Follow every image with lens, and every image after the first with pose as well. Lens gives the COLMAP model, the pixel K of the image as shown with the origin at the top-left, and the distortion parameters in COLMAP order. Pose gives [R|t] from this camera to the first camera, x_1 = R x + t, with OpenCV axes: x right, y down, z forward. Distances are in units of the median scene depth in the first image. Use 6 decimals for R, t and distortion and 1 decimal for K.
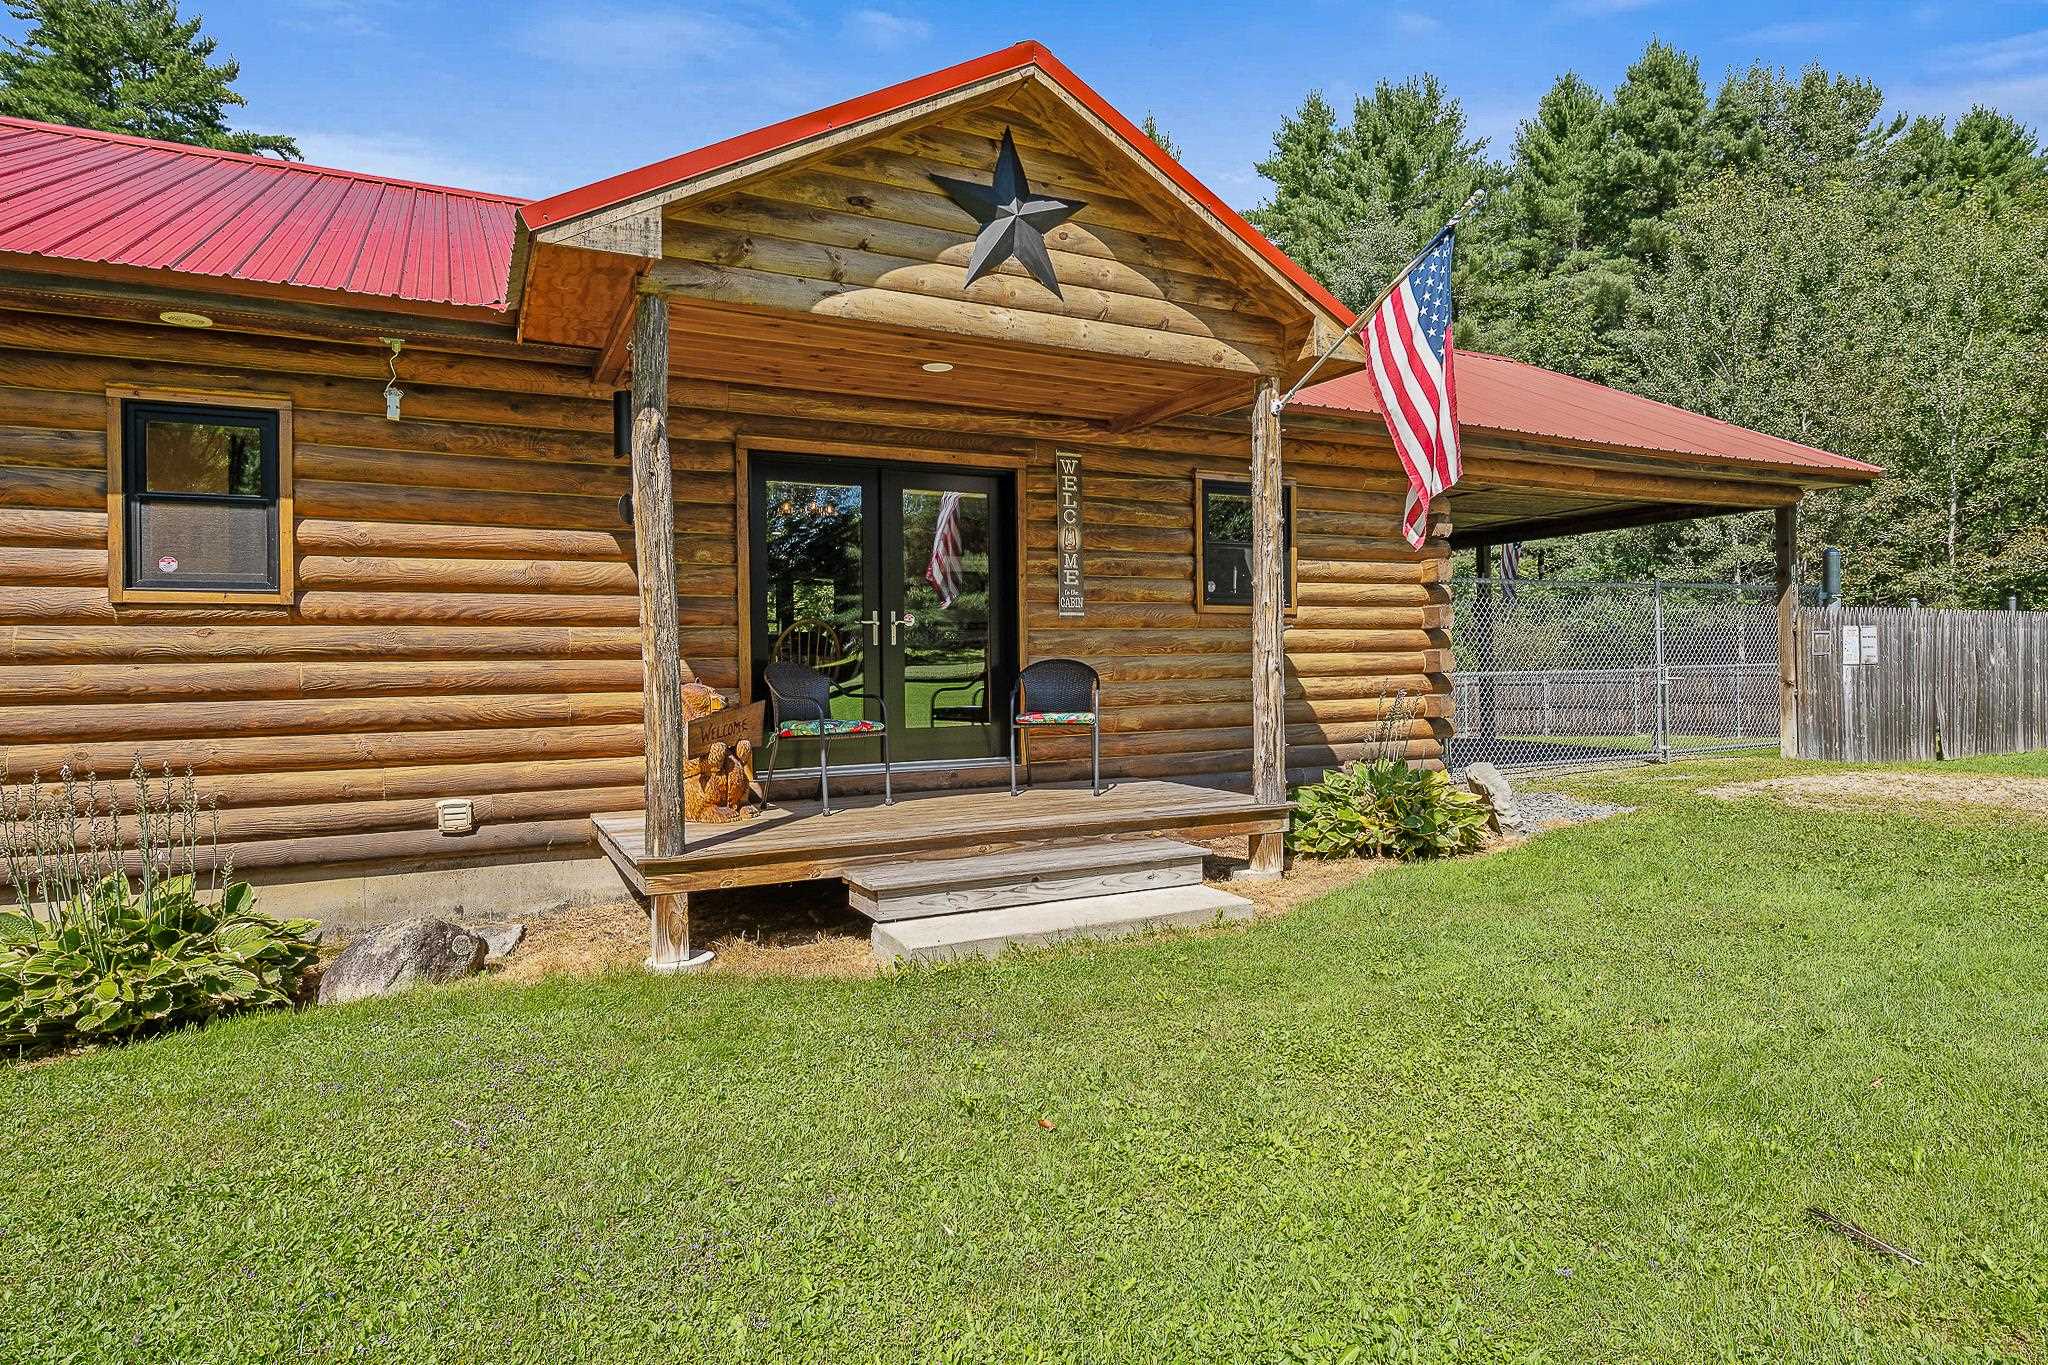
lens RADIAL K [[1123.5, 0, 1015.4], [0, 1123.5, 654.5], [0, 0, 1]] dist [-0.006650, -0.002112]
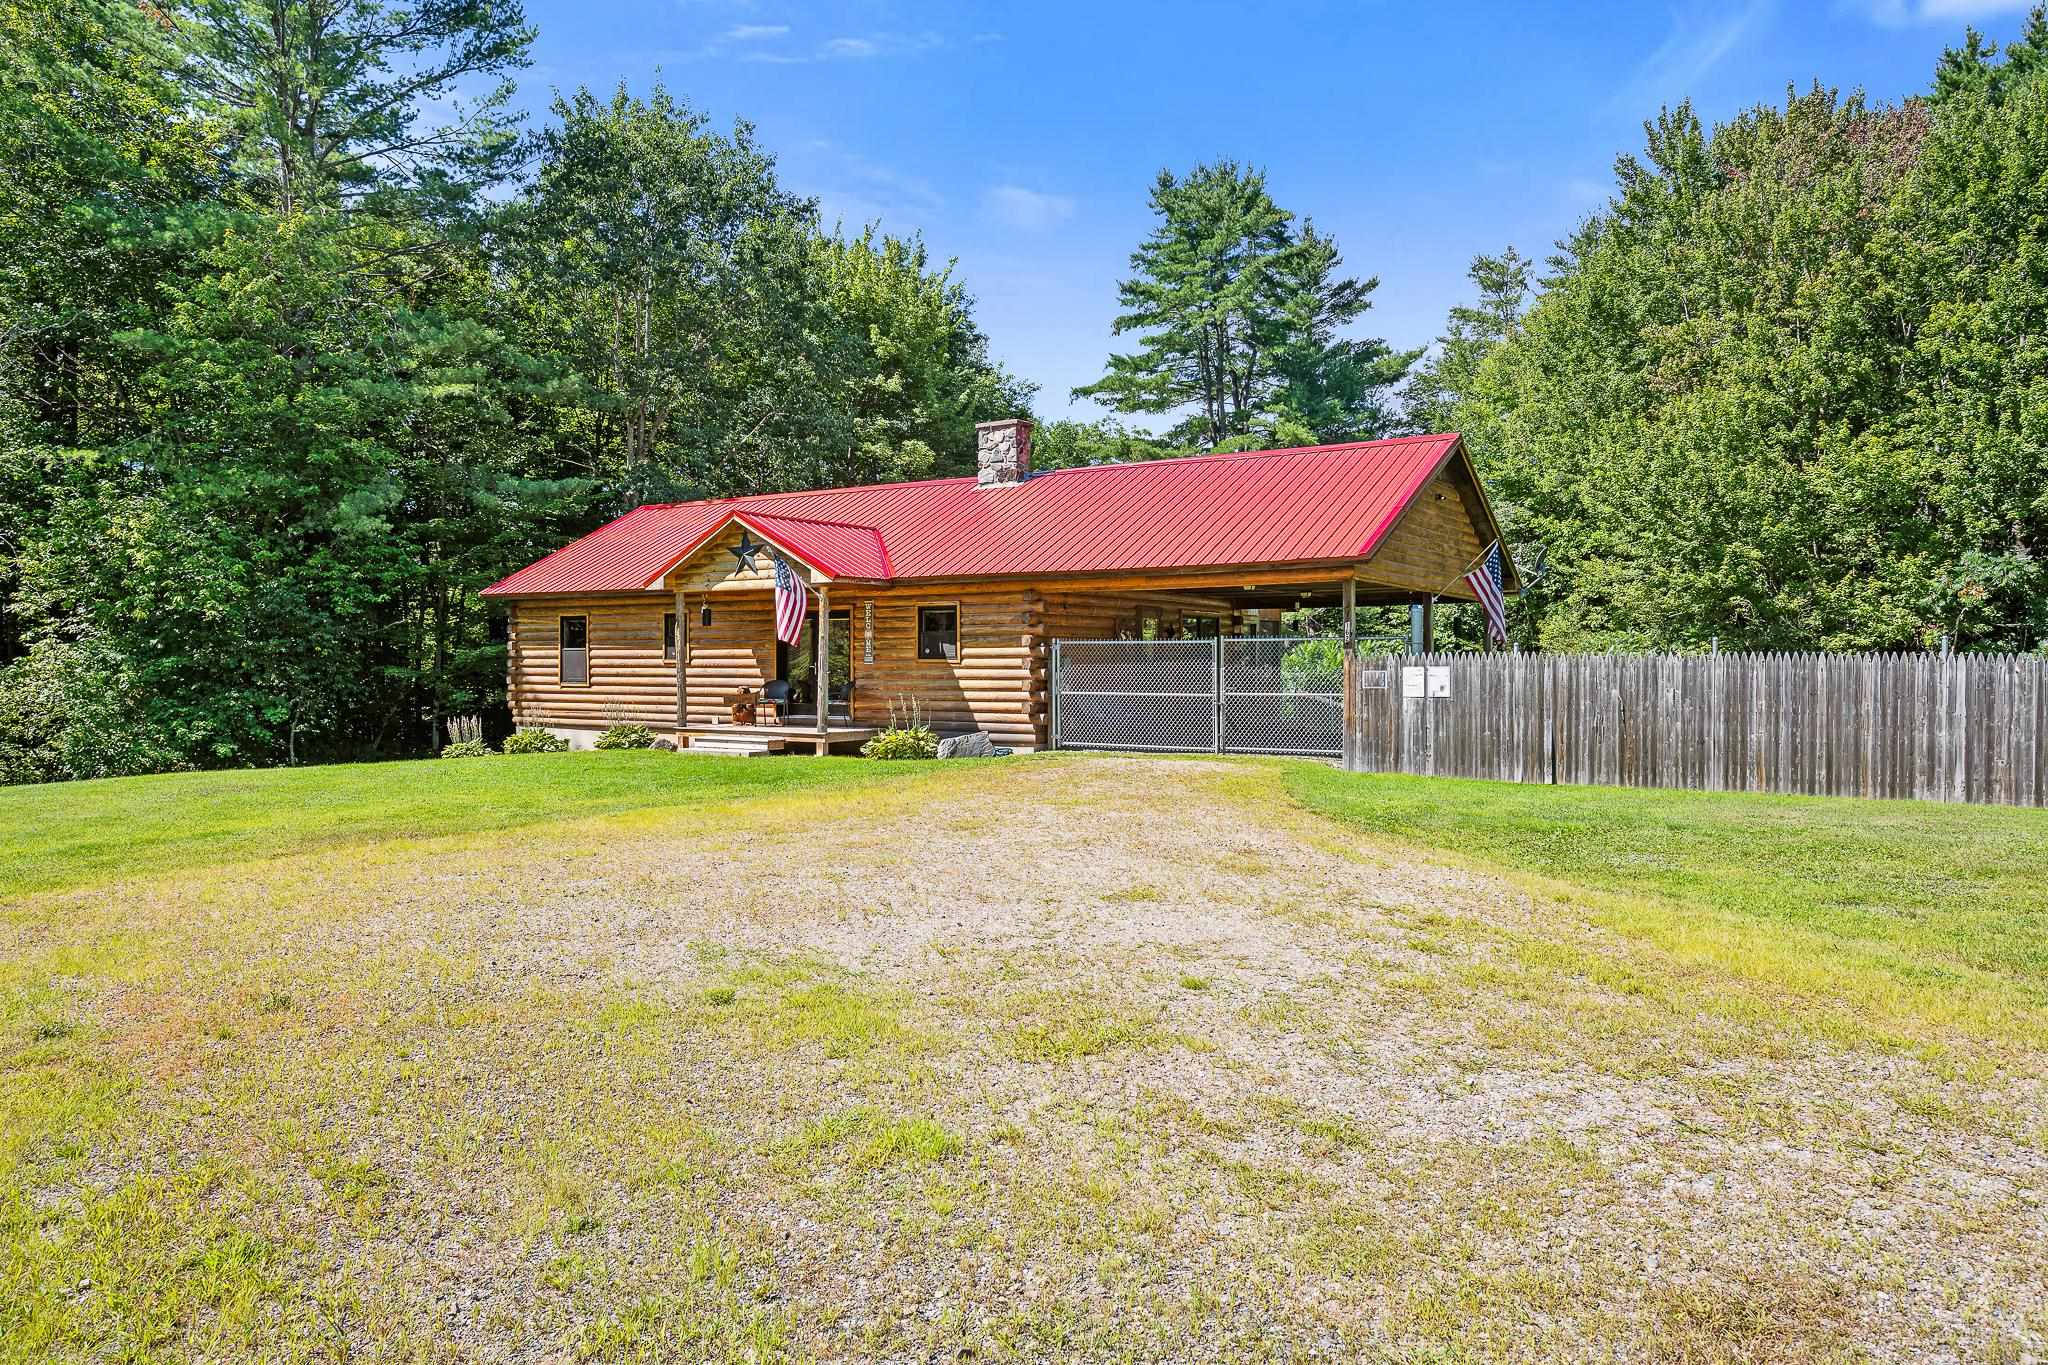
lens RADIAL K [[1333.3, 0, 1016.7], [0, 1333.3, 675.9], [0, 0, 1]] dist [-0.002123, -0.002827]
pose [[0.498546, 0.023804, -0.866536, 2.886850], [0.001631, 0.999595, 0.028398, -0.094224], [0.866861, -0.015571, 0.498306, -0.238686]]
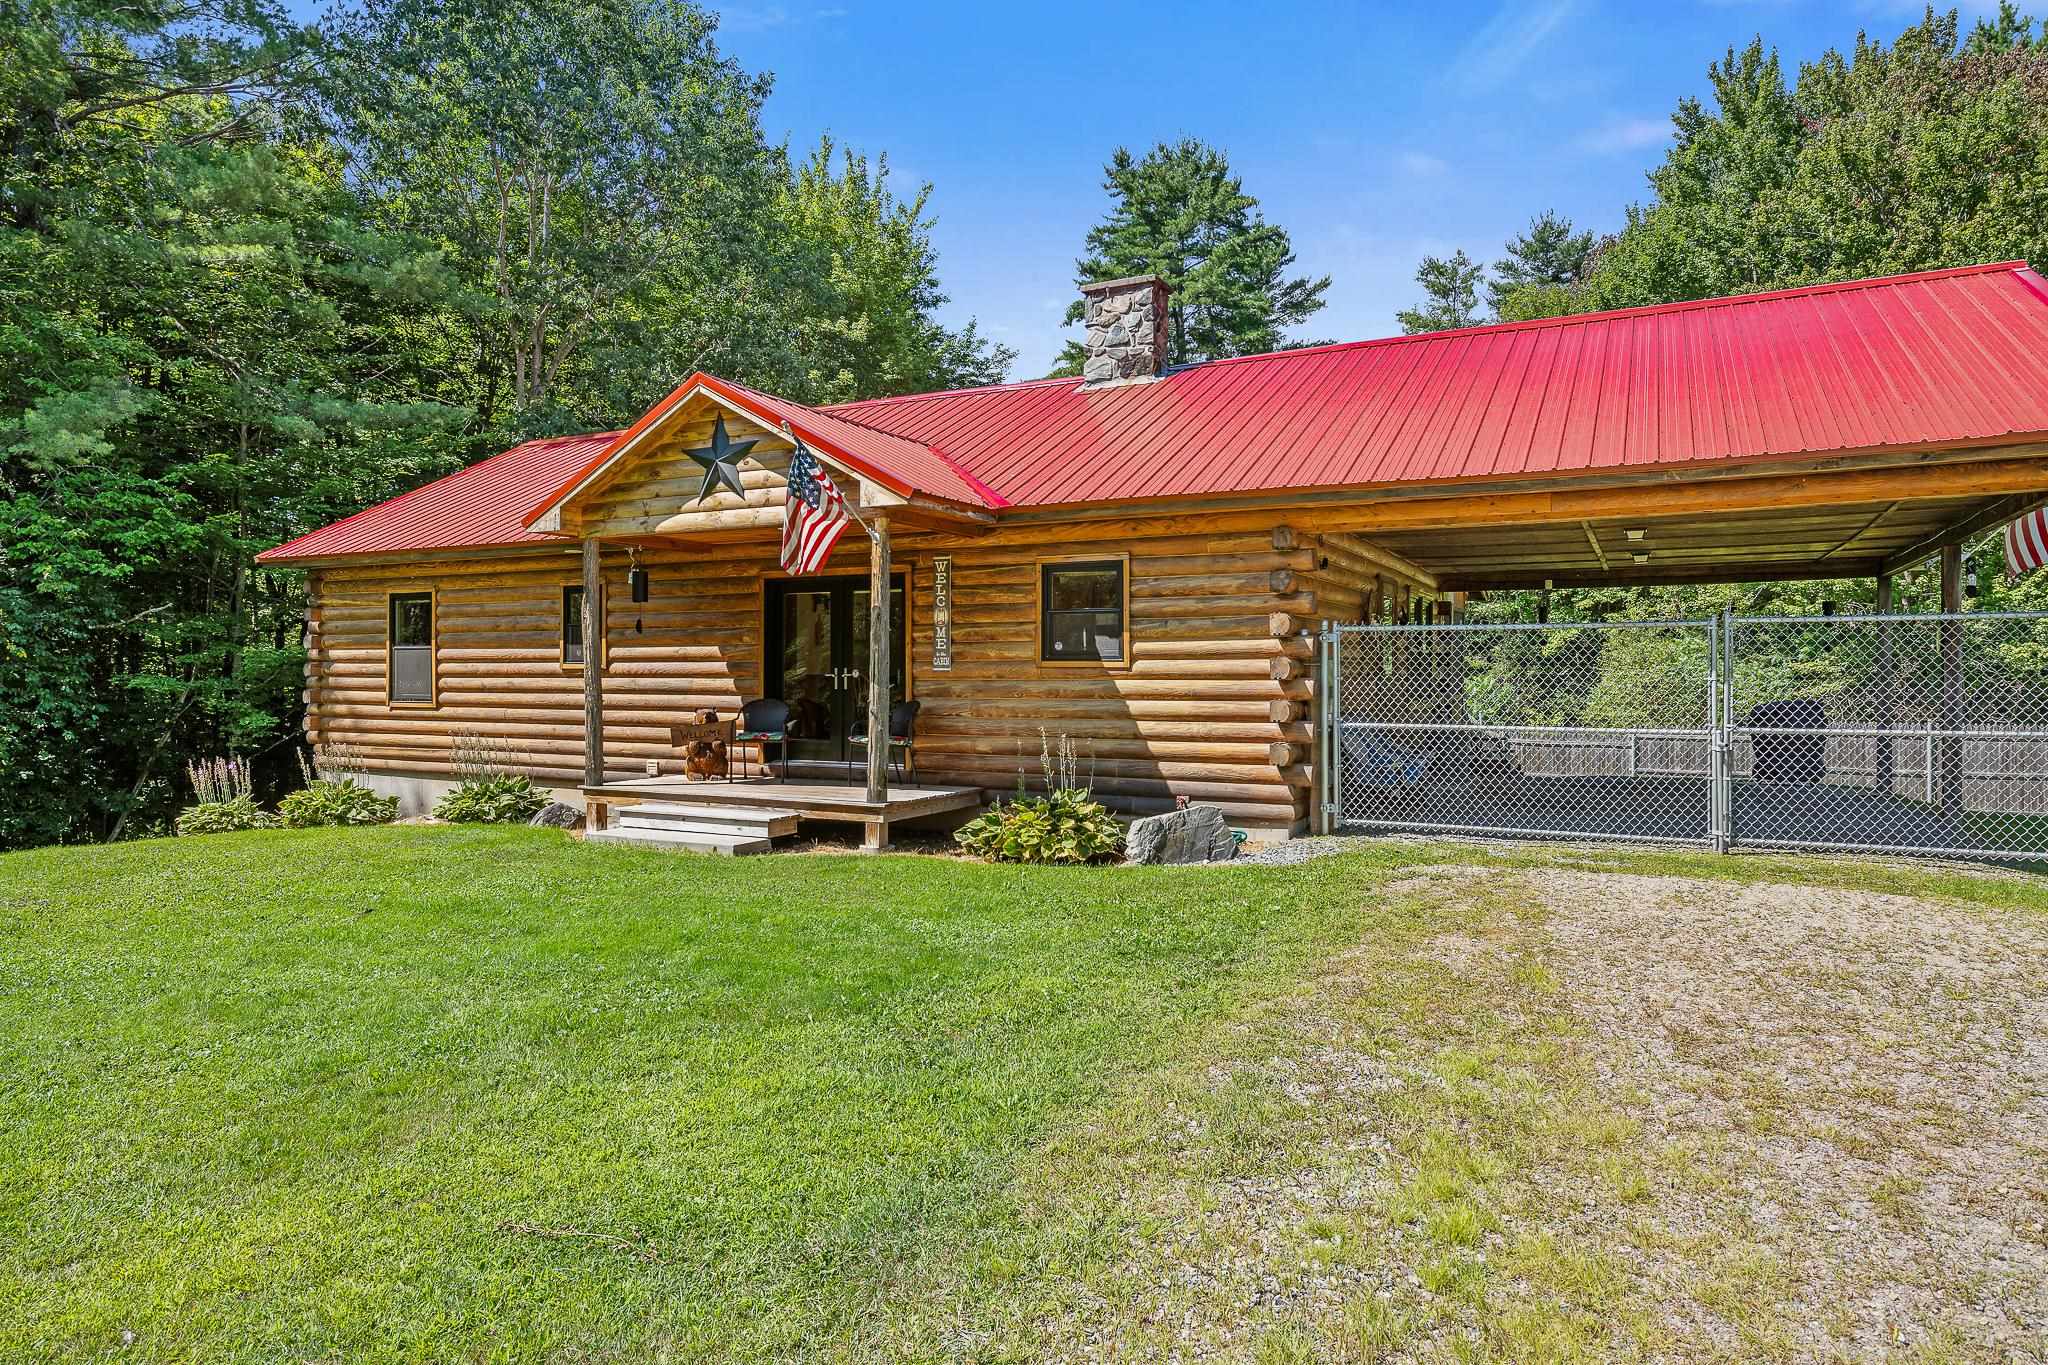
lens RADIAL K [[1223.3, 0, 1024.0], [0, 1223.3, 682.5], [0, 0, 1]] dist [-0.006968, -0.001603]
pose [[0.580052, 0.020497, -0.814321, 1.382138], [-0.001647, 0.999711, 0.023990, -0.056690], [0.814578, -0.012575, 0.579918, 0.178230]]
